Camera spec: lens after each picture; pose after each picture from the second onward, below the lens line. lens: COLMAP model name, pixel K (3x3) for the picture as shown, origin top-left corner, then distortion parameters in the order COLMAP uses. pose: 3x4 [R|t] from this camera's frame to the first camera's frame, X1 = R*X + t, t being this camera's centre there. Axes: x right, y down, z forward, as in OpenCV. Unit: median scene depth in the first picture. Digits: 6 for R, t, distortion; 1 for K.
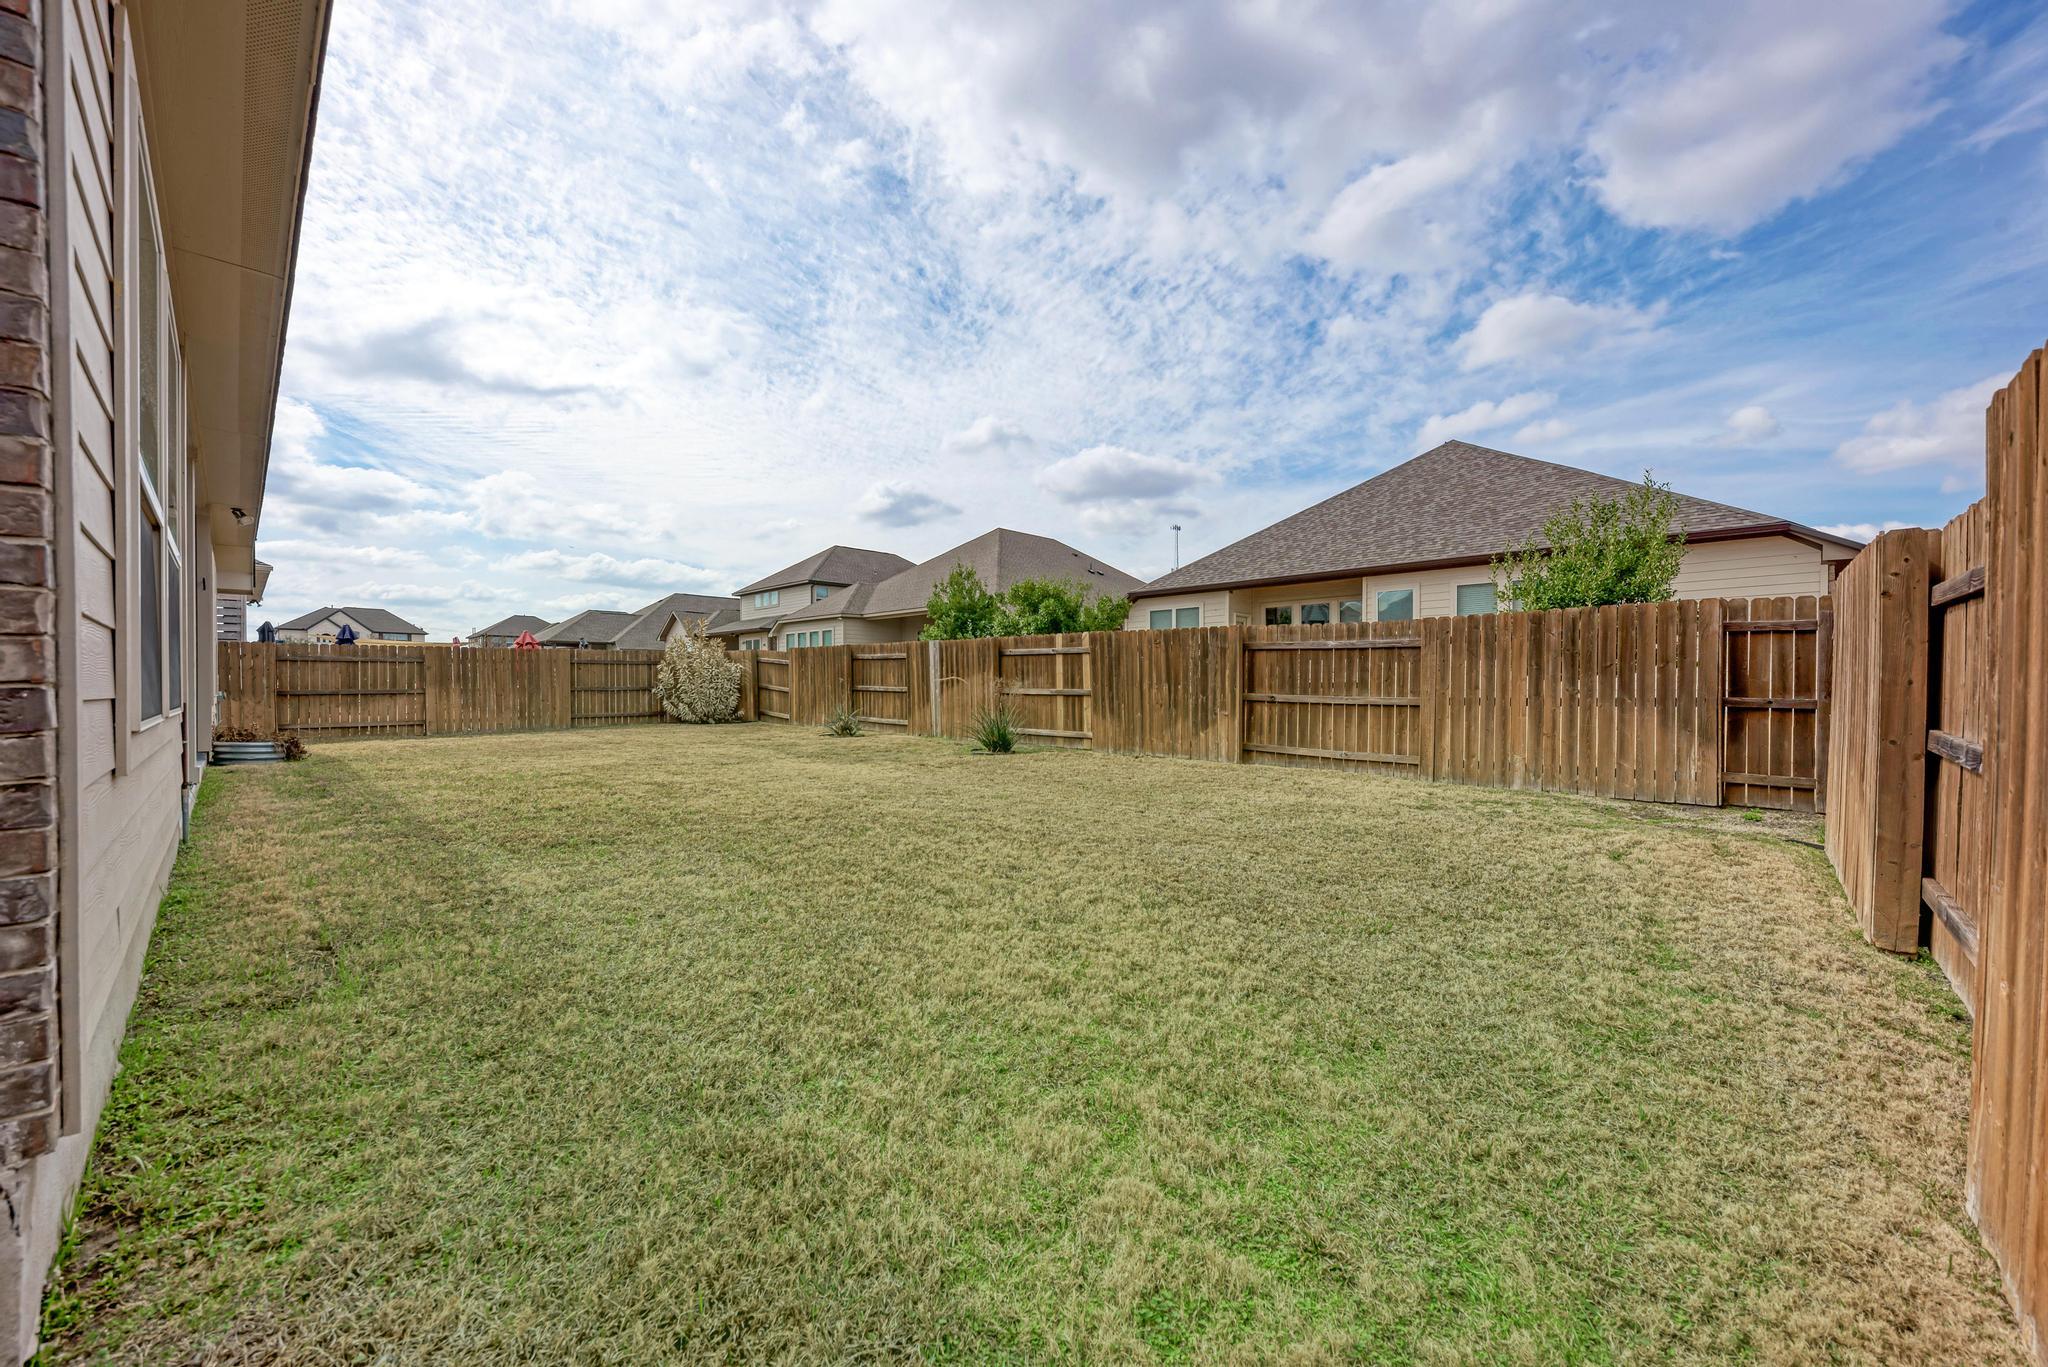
lens RADIAL K [[741.4, 0, 1020.8], [0, 741.4, 692.0], [0, 0, 1]] dist [-0.000414, -0.000012]
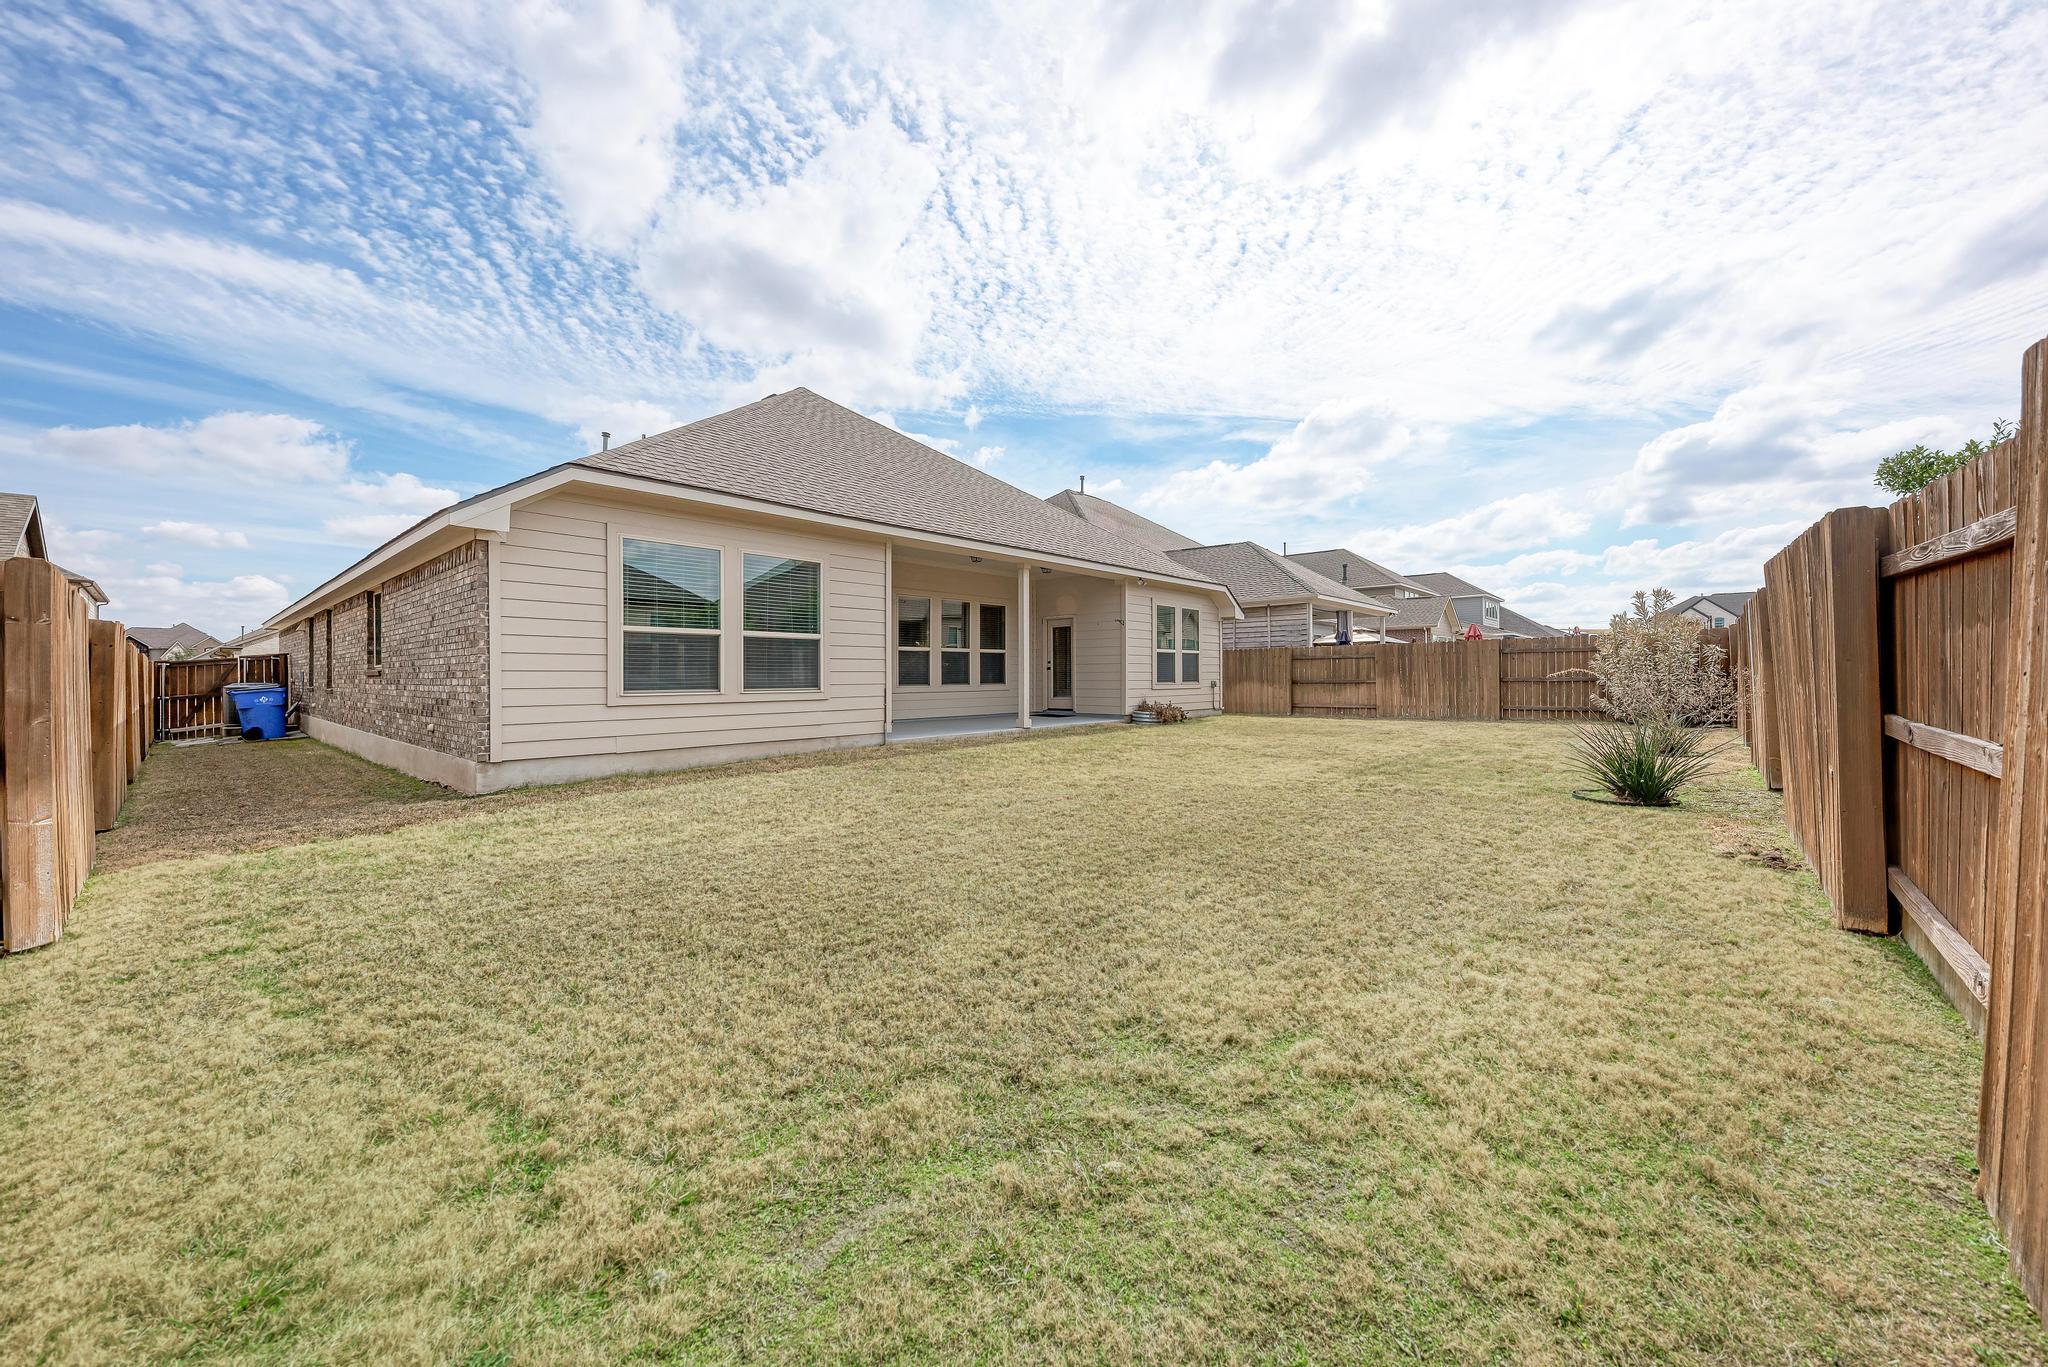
lens RADIAL K [[793.1, 0, 1021.9], [0, 793.1, 692.9], [0, 0, 1]] dist [0.002292, 0.000009]
pose [[0.035388, 0.020425, -0.999165, 0.452311], [-0.006864, 0.999773, 0.020195, -0.003130], [0.999350, 0.006144, 0.035520, 0.367819]]
